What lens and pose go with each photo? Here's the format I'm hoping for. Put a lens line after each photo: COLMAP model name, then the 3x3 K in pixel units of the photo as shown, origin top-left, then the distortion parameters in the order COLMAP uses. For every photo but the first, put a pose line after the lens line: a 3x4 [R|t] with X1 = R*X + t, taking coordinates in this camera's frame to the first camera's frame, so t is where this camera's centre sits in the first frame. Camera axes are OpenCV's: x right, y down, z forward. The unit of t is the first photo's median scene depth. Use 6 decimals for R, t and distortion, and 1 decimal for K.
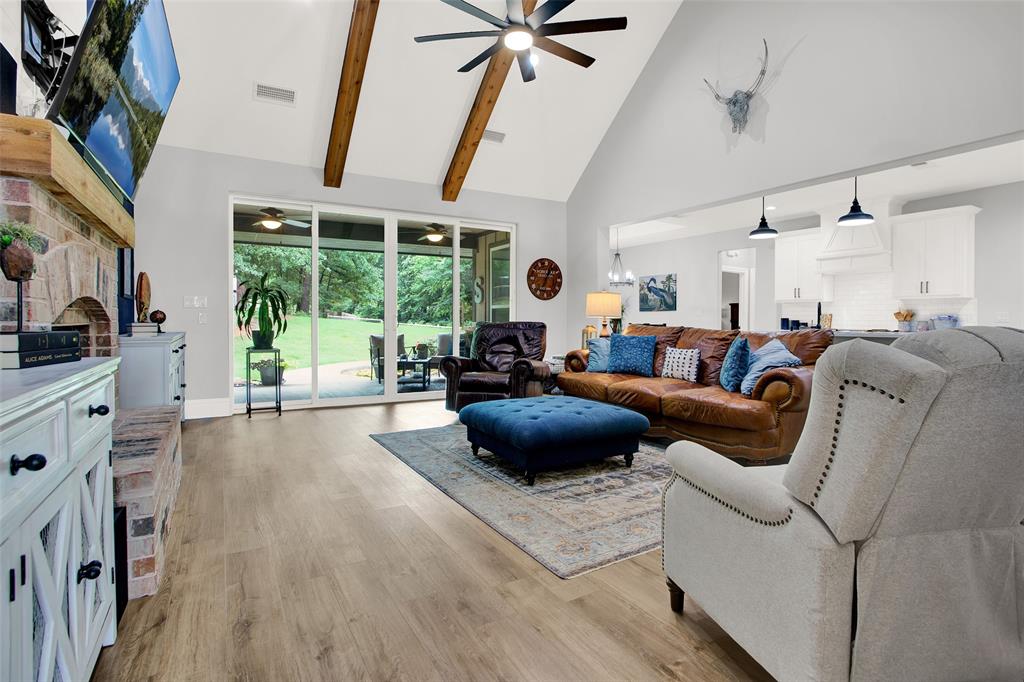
lens RADIAL K [[509.6, 0, 518.0], [0, 509.6, 321.5], [0, 0, 1]] dist [-0.081068, 0.039825]
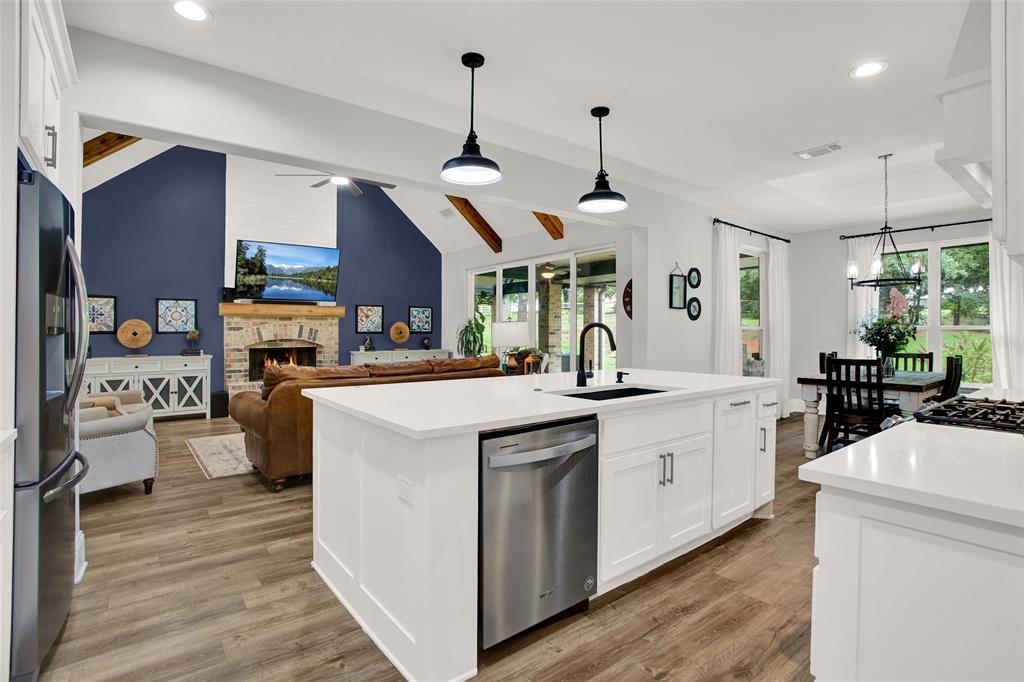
lens RADIAL K [[503.9, 0, 518.0], [0, 503.9, 324.4], [0, 0, 1]] dist [-0.070959, 0.030683]
pose [[0.128938, -0.023125, -0.991383, 1.015353], [0.000203, 0.999729, -0.023293, -0.024613], [0.991653, 0.002802, 0.128908, 0.823144]]
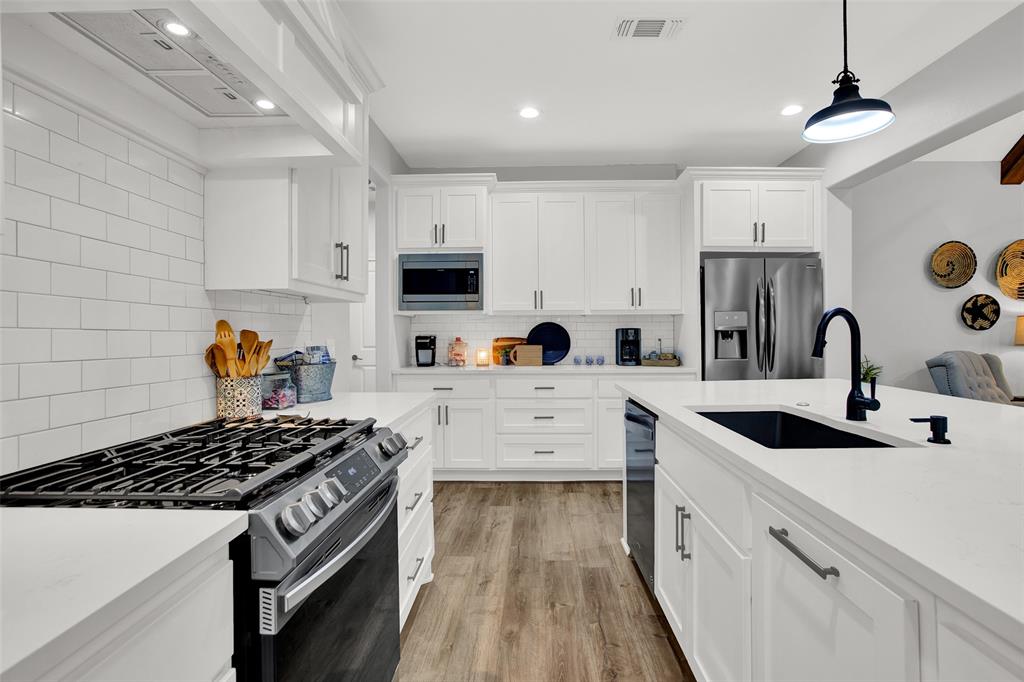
lens RADIAL K [[503.9, 0, 518.0], [0, 503.9, 324.4], [0, 0, 1]] dist [-0.070959, 0.030683]
pose [[-0.840873, 0.007275, 0.541184, 0.575170], [0.001890, 0.999943, -0.010504, -0.026532], [-0.541229, -0.007810, -0.840839, 1.249566]]
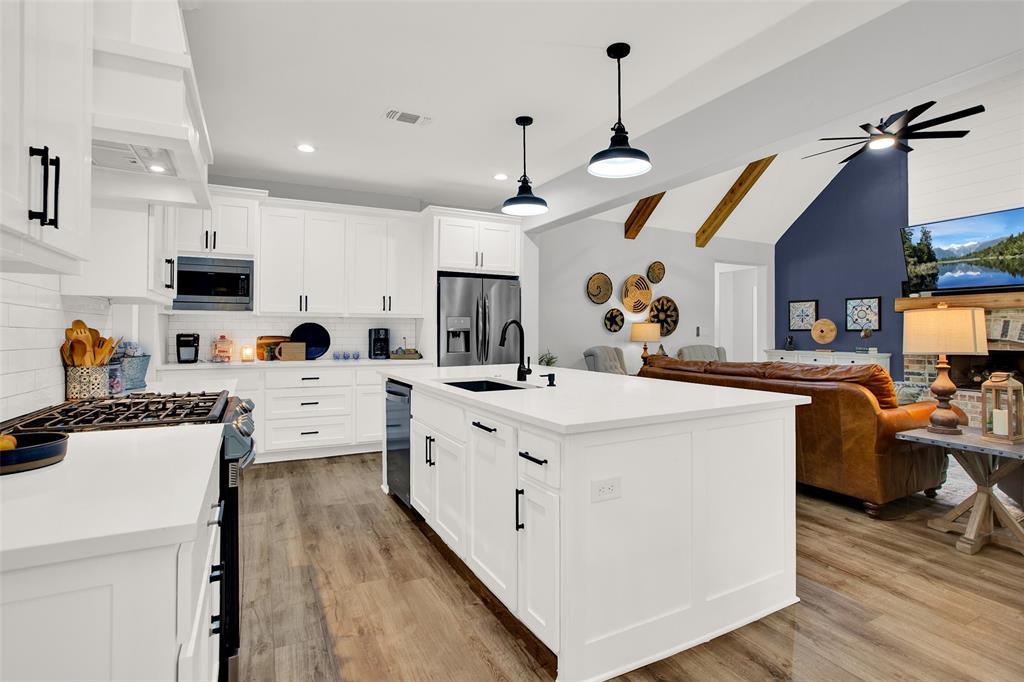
lens RADIAL K [[503.9, 0, 518.0], [0, 503.9, 324.4], [0, 0, 1]] dist [-0.070959, 0.030683]
pose [[-0.998464, -0.006177, 0.055053, 0.542134], [-0.006813, 0.999912, -0.011368, -0.027199], [-0.054978, -0.011725, -0.998419, 1.421277]]
